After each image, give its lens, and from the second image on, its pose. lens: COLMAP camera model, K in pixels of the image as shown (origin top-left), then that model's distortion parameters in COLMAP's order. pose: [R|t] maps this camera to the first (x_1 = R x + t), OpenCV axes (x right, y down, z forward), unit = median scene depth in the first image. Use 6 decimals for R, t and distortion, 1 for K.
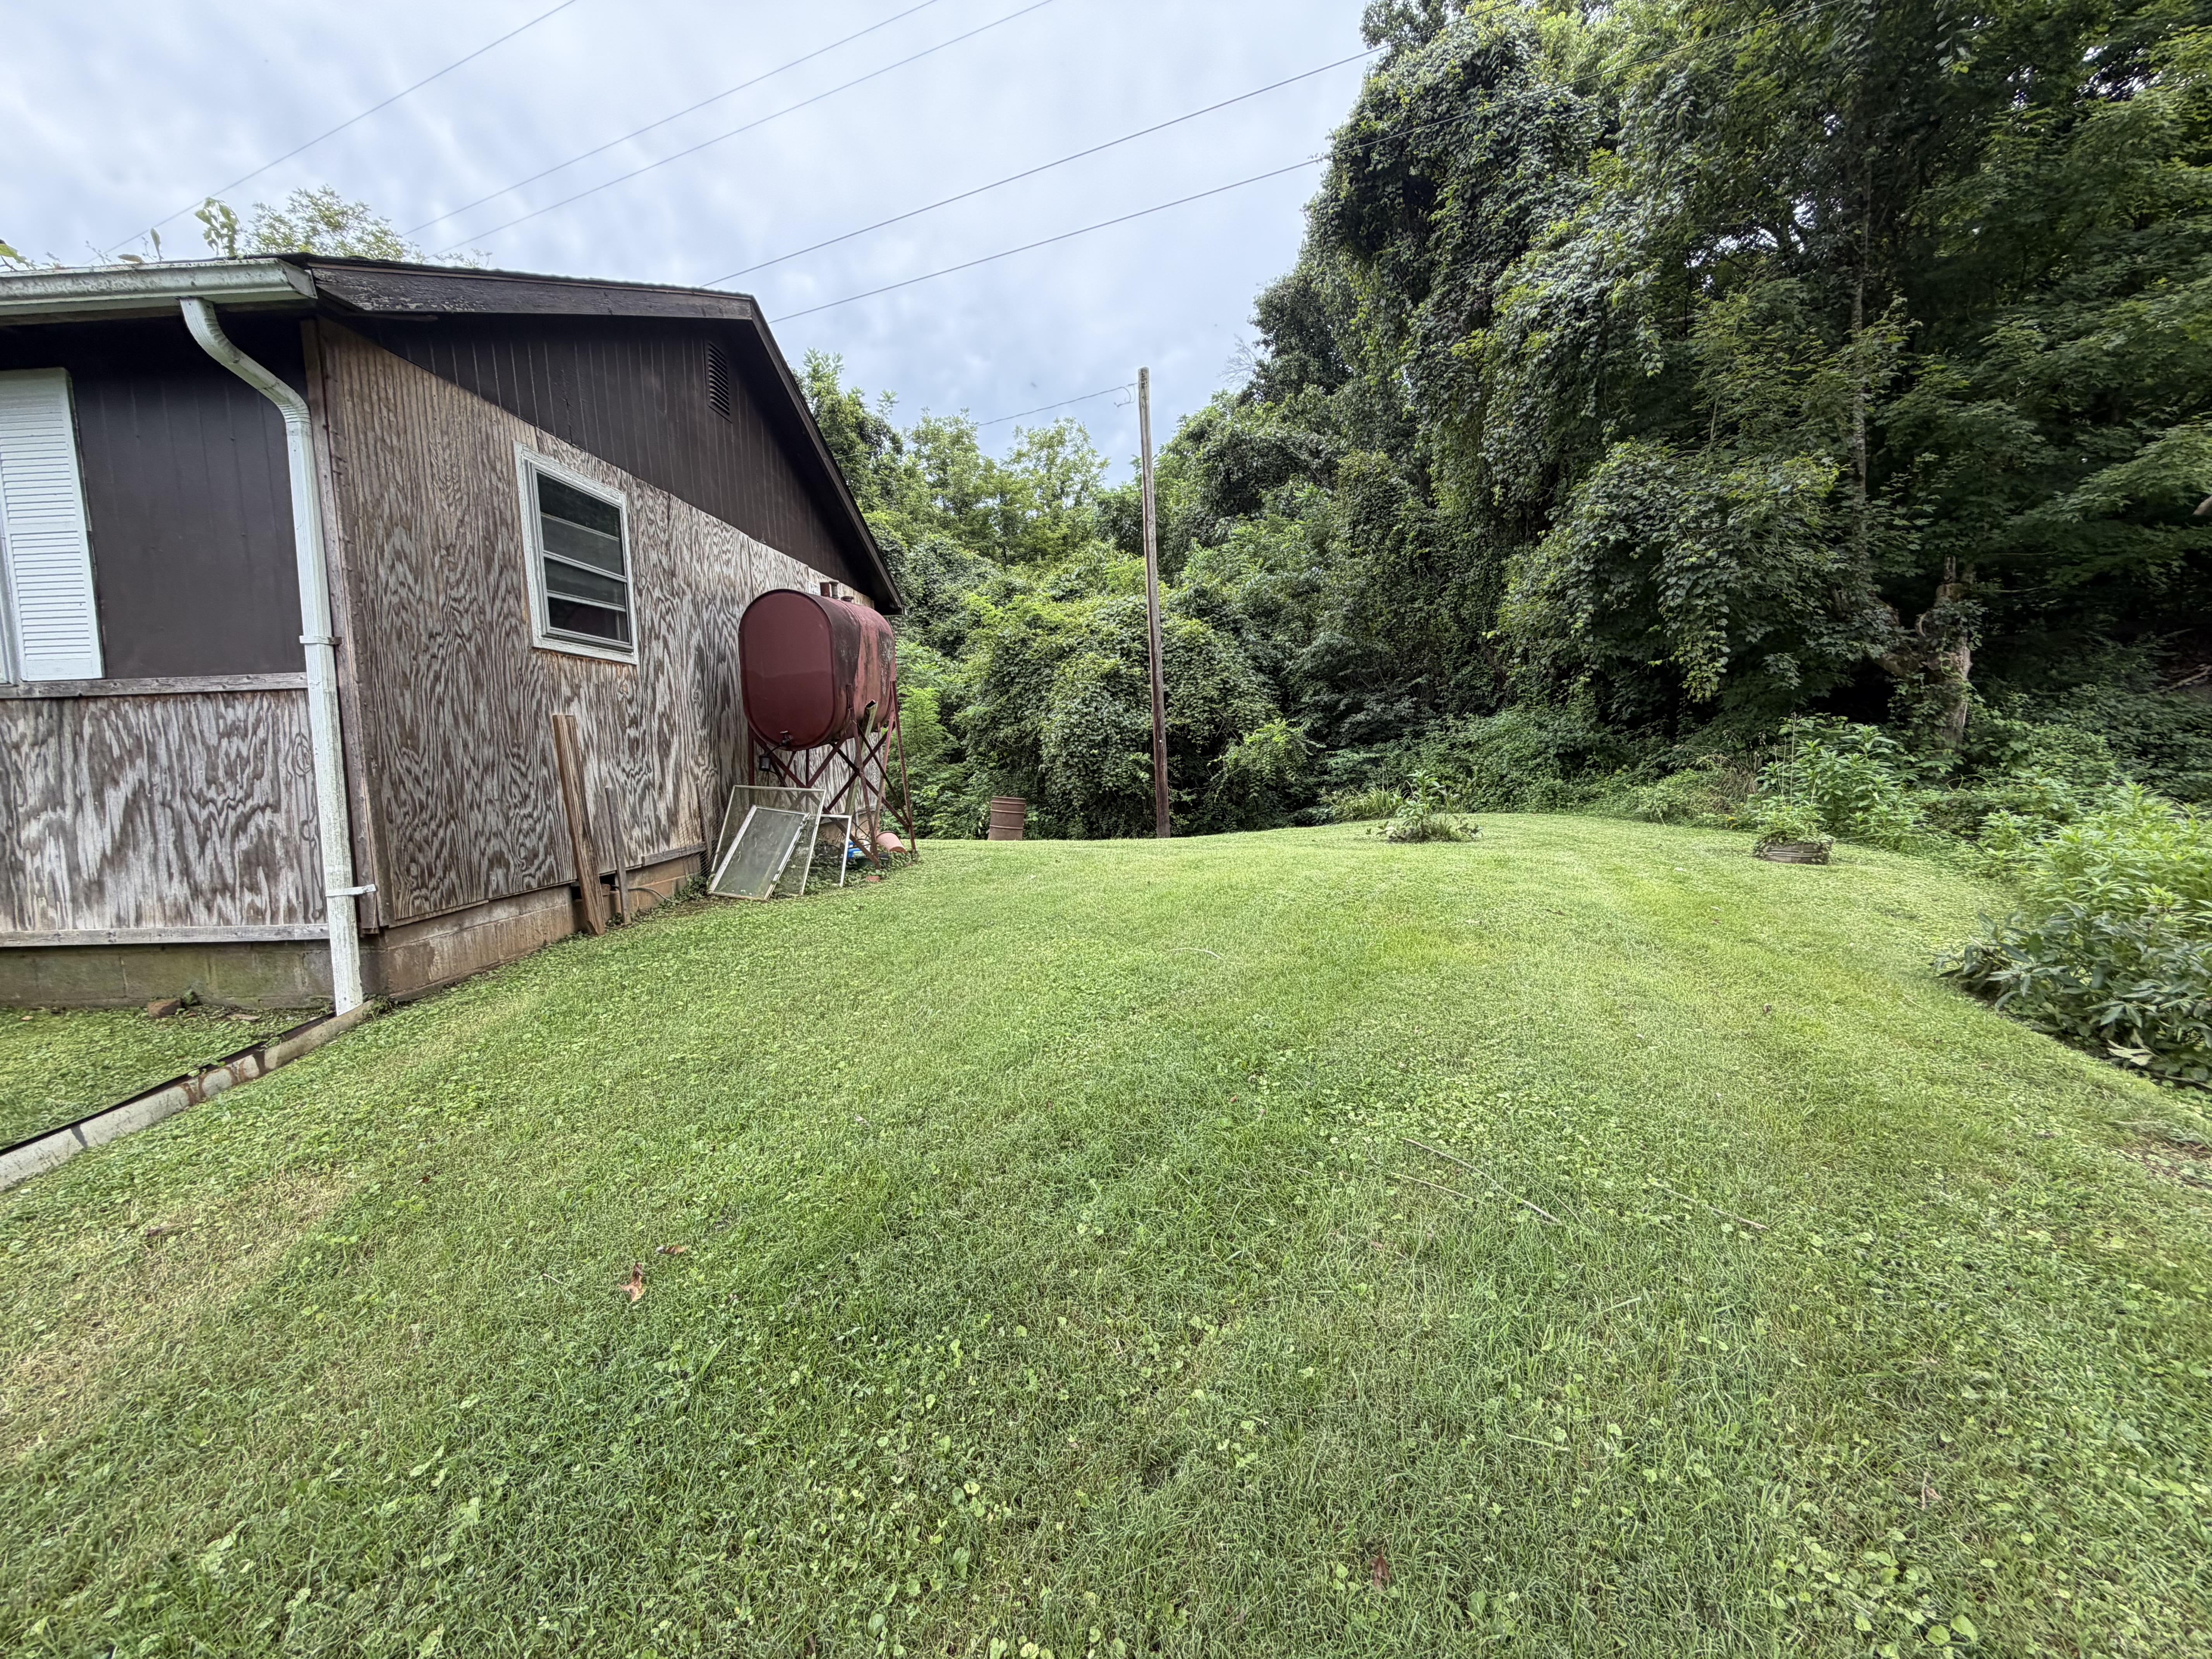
lens RADIAL K [[877.0, 0, 1098.9], [0, 877.0, 828.8], [0, 0, 1]] dist [0.001273, -0.000149]
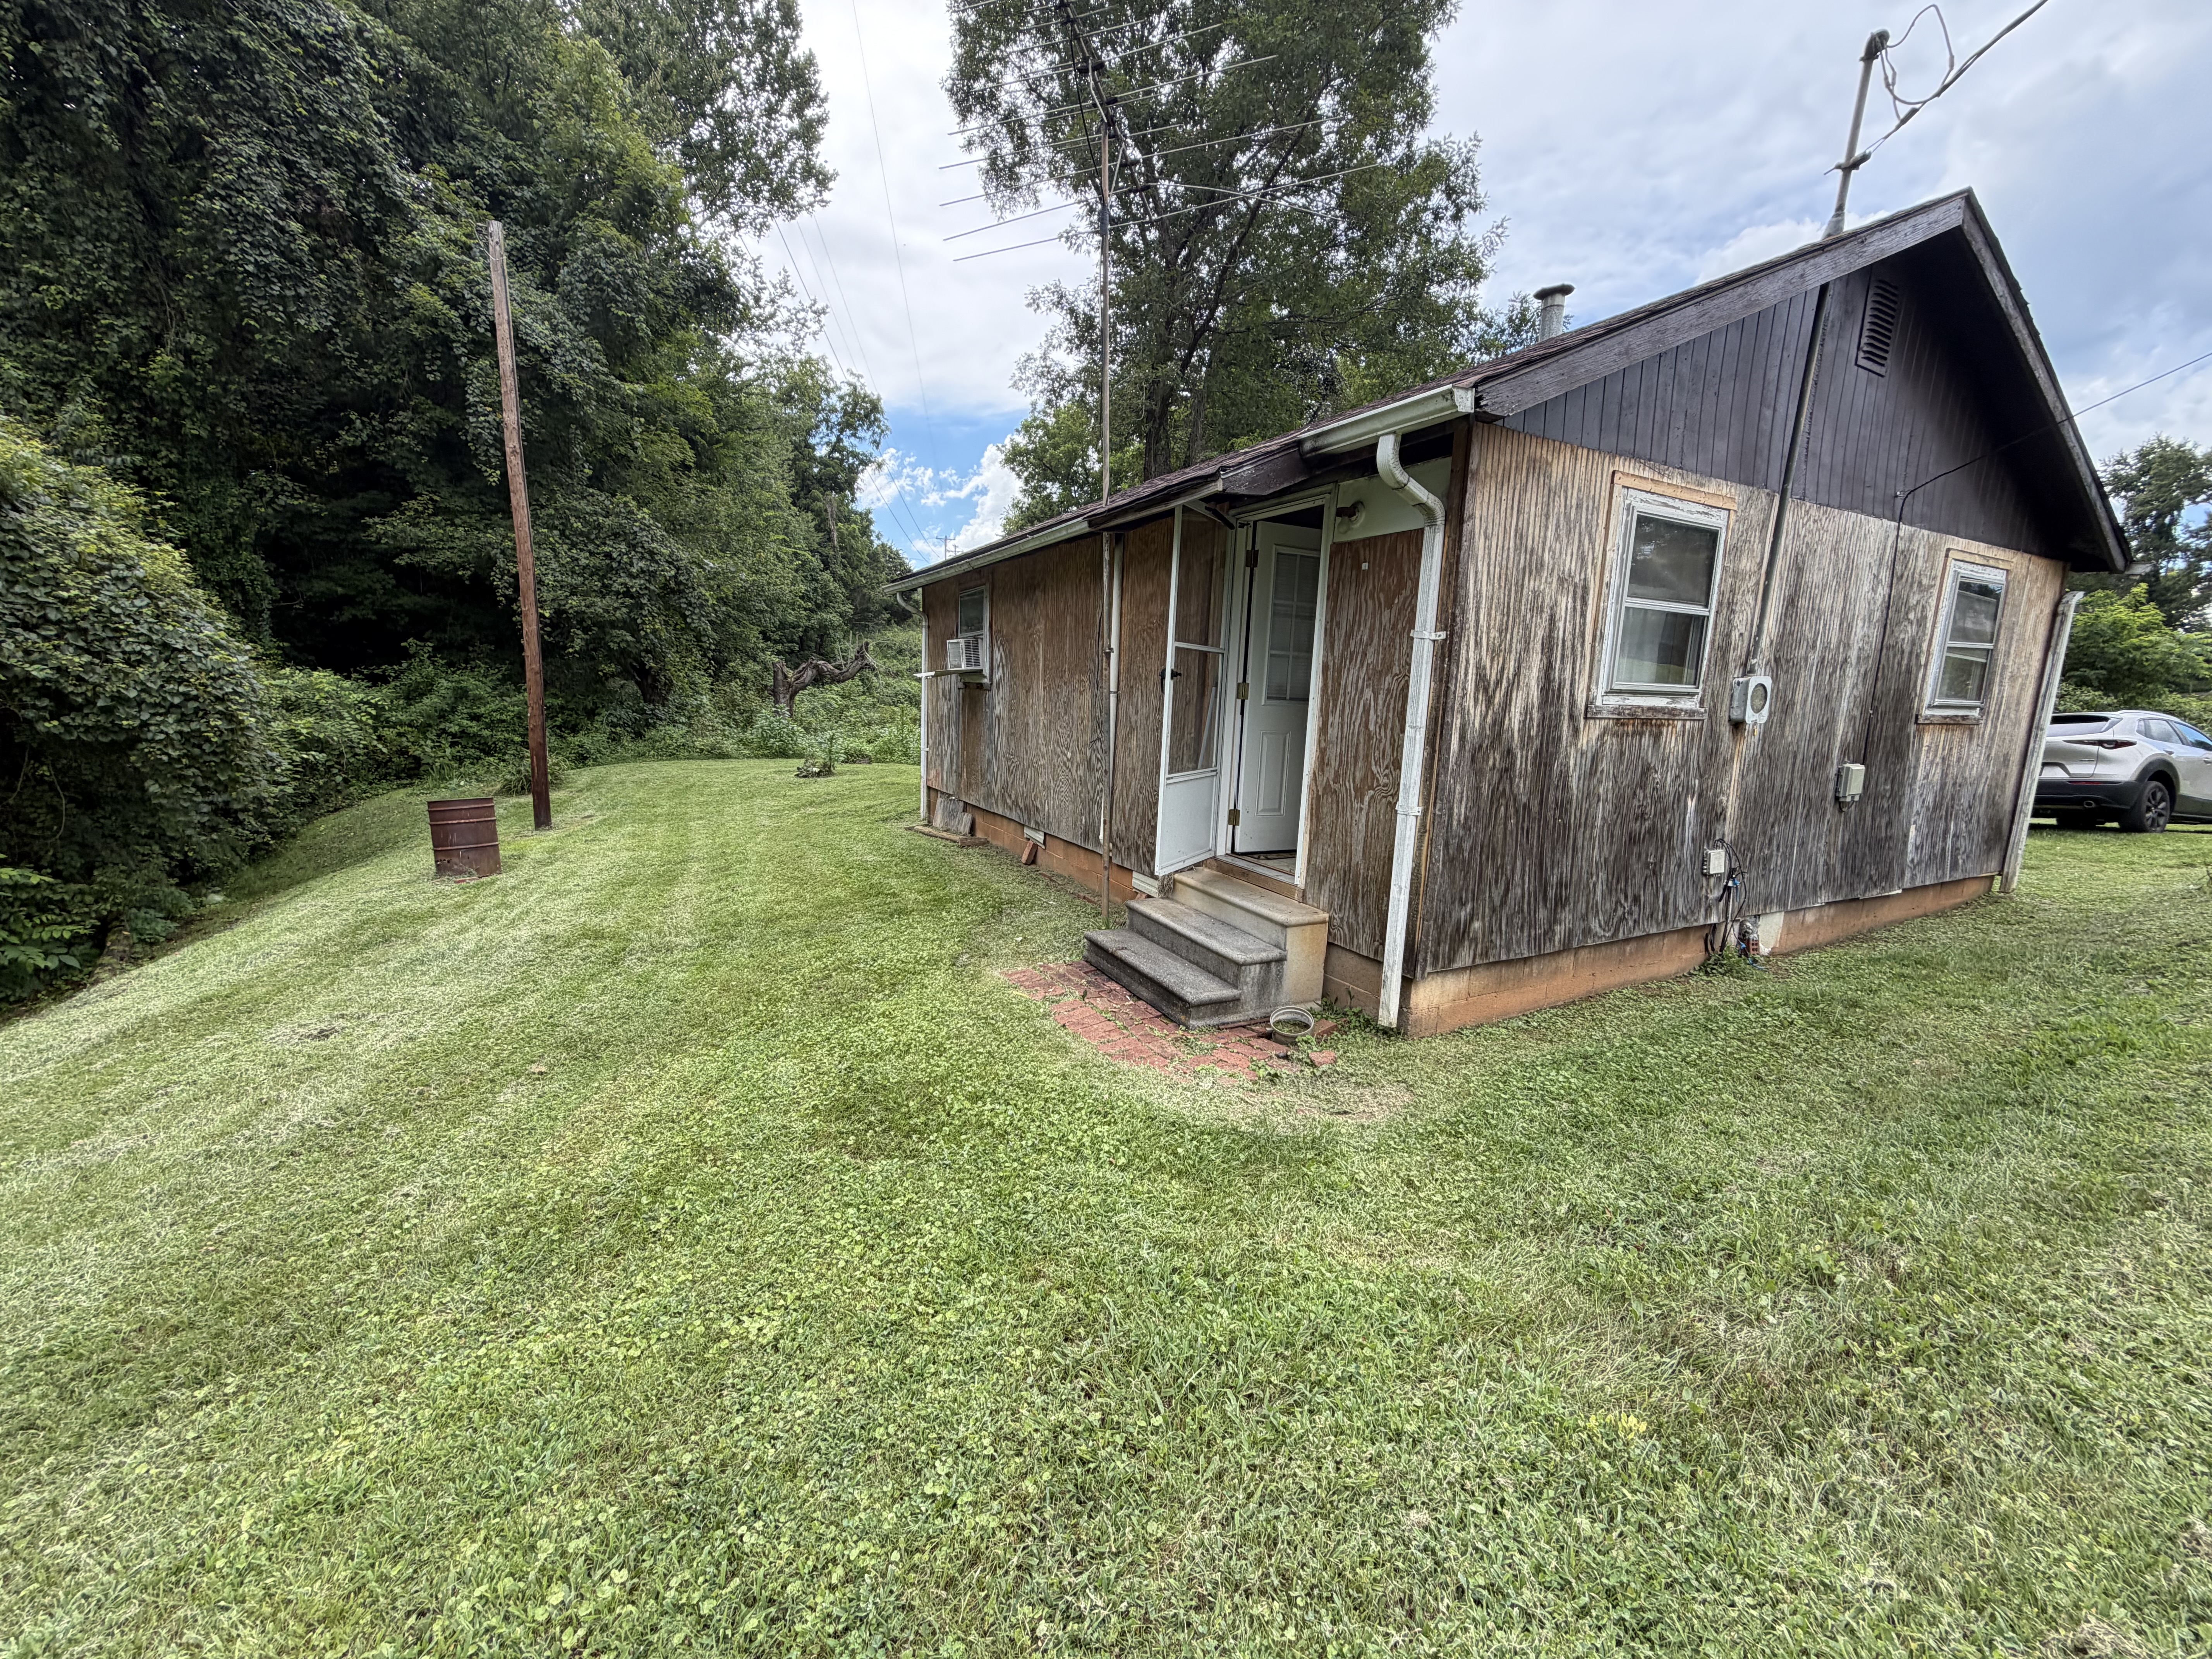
lens RADIAL K [[877.0, 0, 1099.5], [0, 877.0, 829.8], [0, 0, 1]] dist [0.001286, -0.000270]
pose [[-0.520954, -0.123693, 0.844575, -2.175845], [0.059910, 0.981706, 0.180731, -0.249650], [-0.851480, 0.144751, -0.504014, 2.330976]]
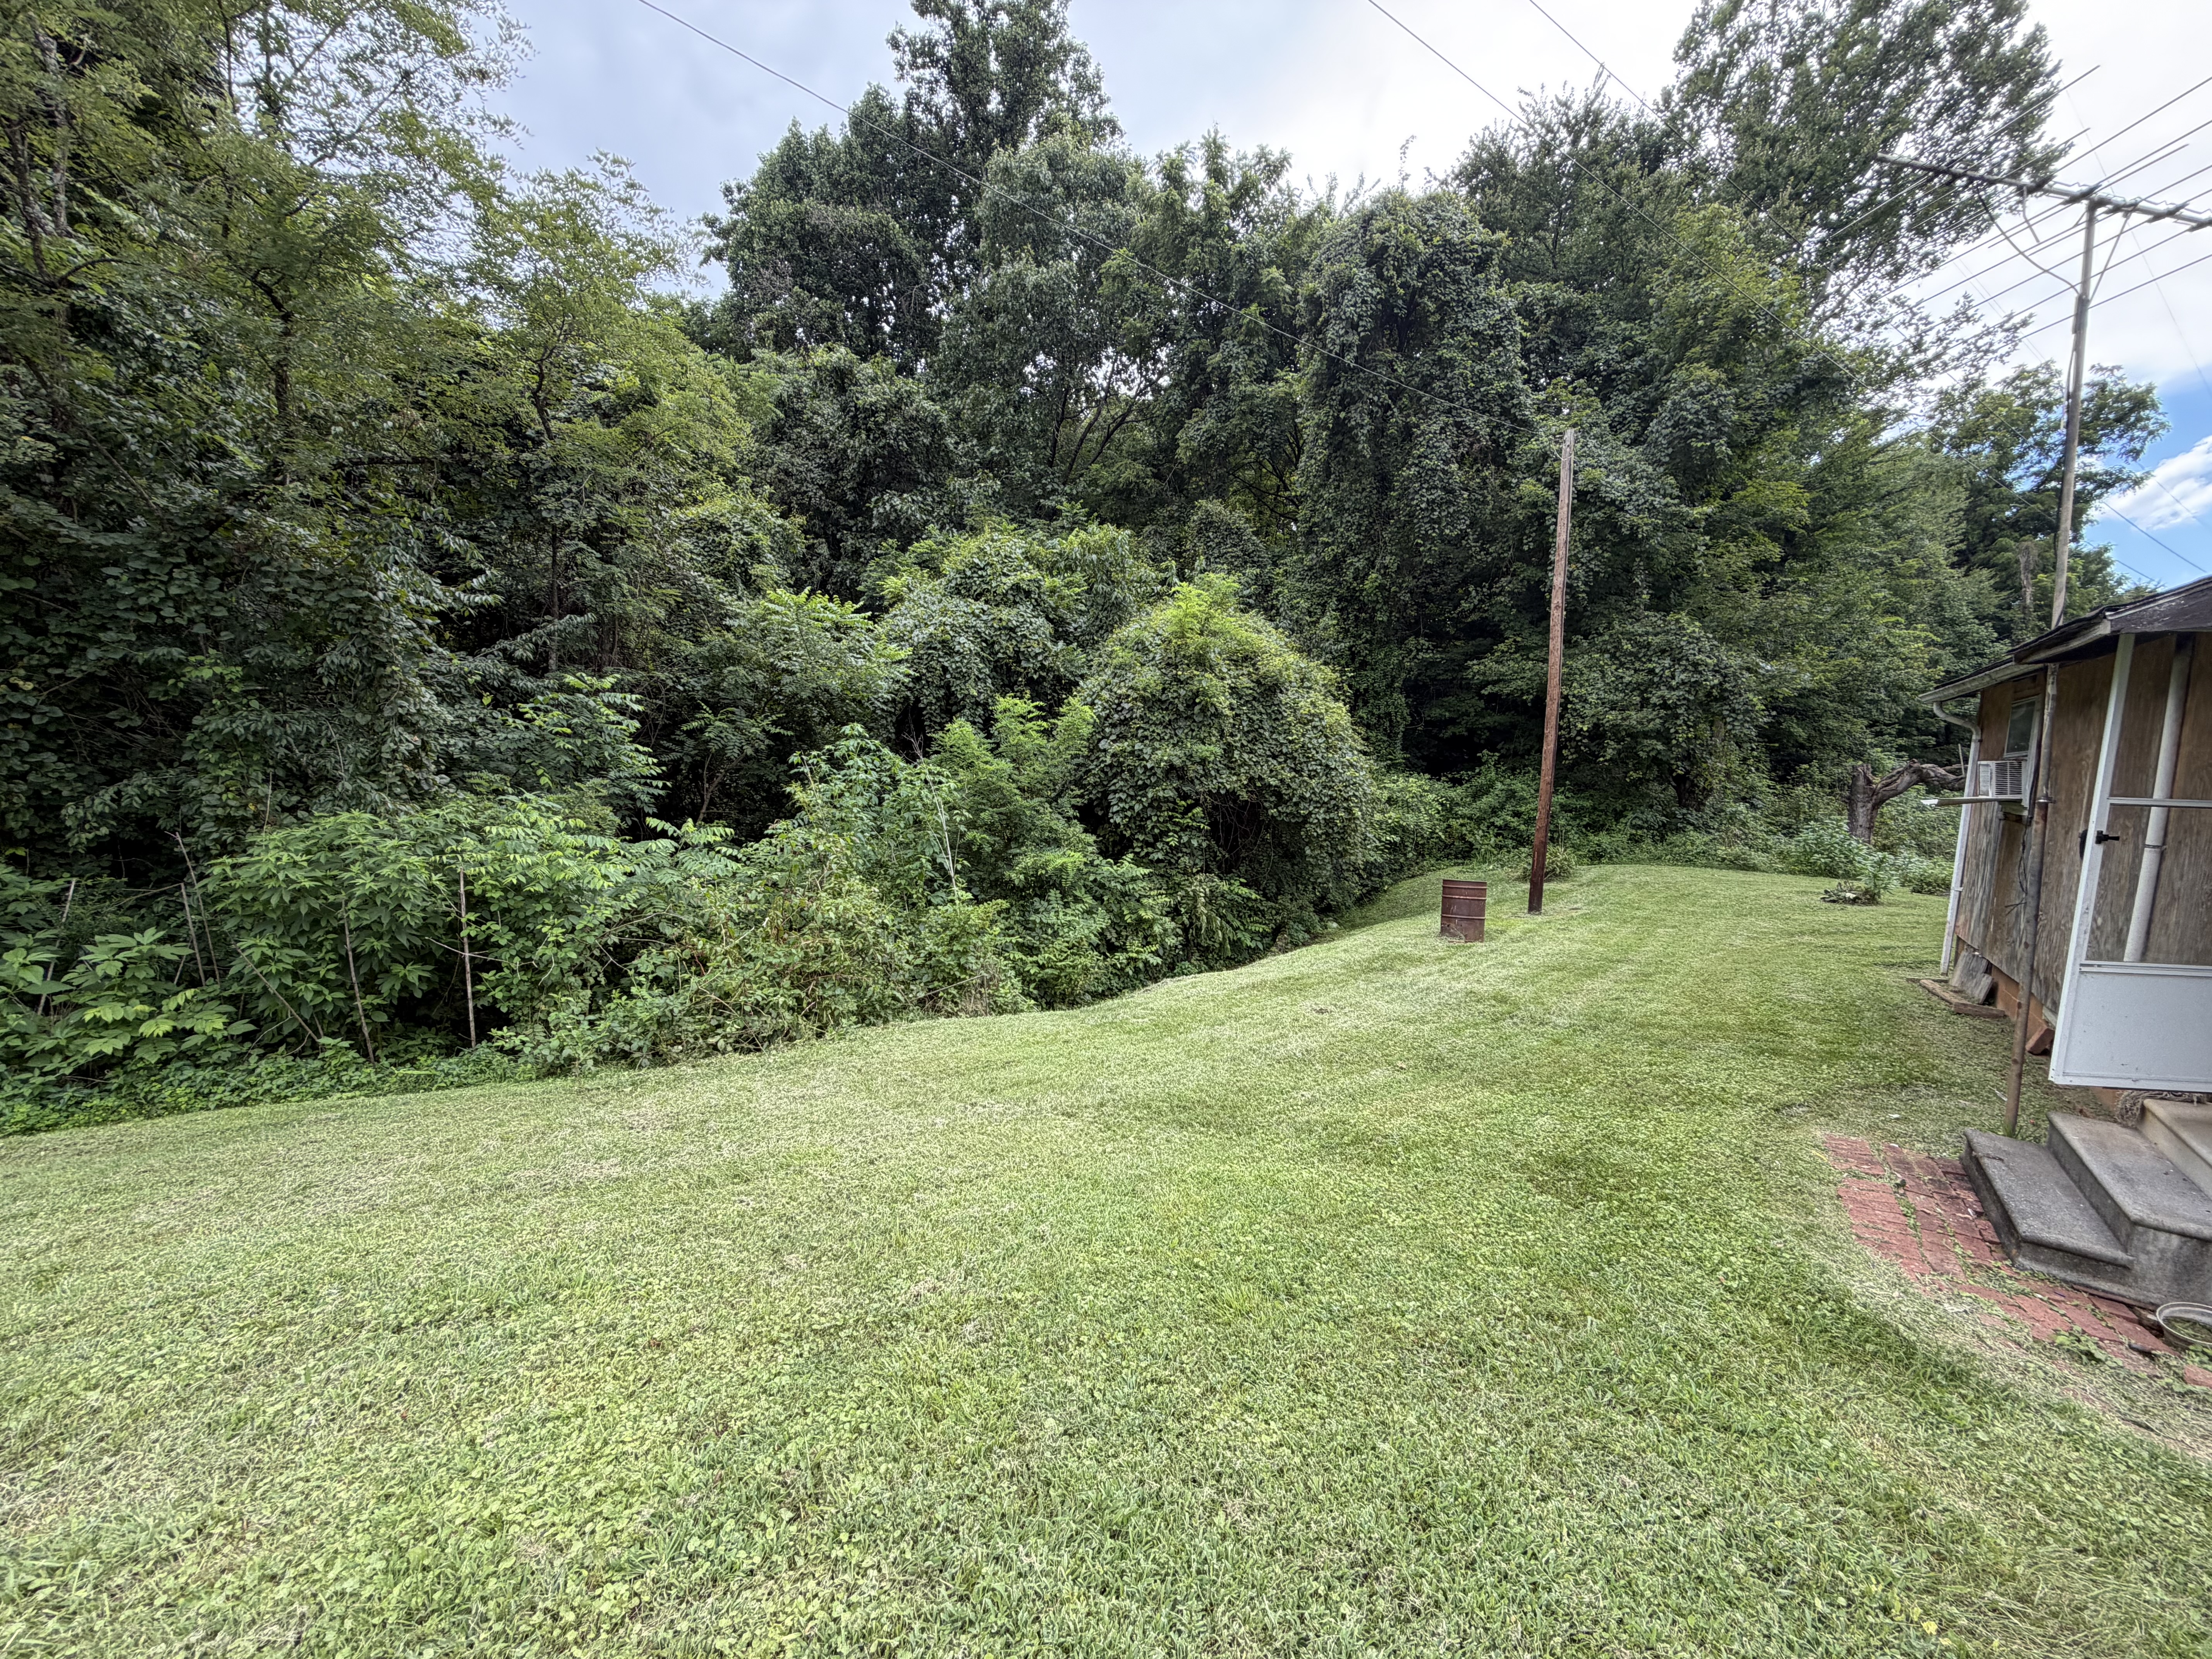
lens RADIAL K [[877.0, 0, 1098.9], [0, 877.0, 828.8], [0, 0, 1]] dist [0.001273, -0.000149]
pose [[0.530763, -0.034091, 0.846835, -2.443174], [0.027173, 0.999361, 0.023200, -0.280499], [-0.847085, 0.010697, 0.531350, 2.139409]]
